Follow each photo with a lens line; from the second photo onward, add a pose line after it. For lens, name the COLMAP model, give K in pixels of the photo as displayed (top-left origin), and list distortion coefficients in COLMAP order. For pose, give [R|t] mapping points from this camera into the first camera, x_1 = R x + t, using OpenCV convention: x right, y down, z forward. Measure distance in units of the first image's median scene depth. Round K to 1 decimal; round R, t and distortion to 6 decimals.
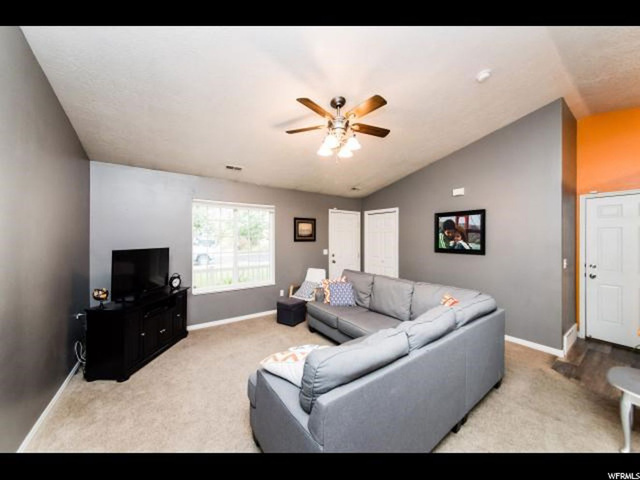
lens RADIAL K [[220.6, 0, 314.0], [0, 220.6, 240.3], [0, 0, 1]] dist [0.001046, 0.002171]
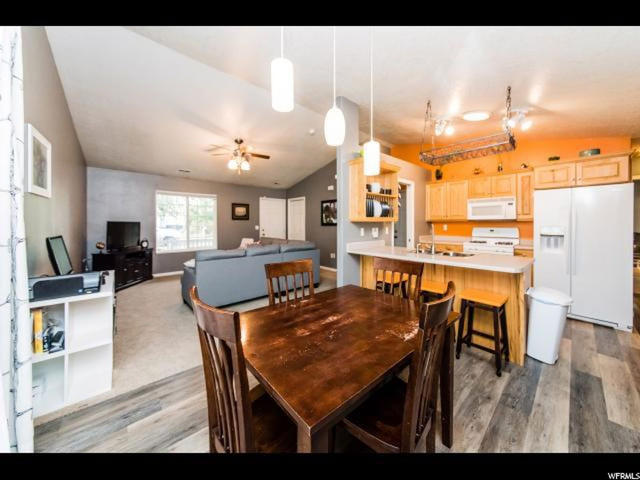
lens RADIAL K [[220.6, 0, 308.6], [0, 220.6, 224.6], [0, 0, 1]] dist [0.001046, 0.002171]
pose [[0.995636, -0.004796, 0.093196, 0.334808], [0.005186, 0.999979, -0.003943, 0.054440], [-0.093175, 0.004409, 0.995640, -0.579085]]
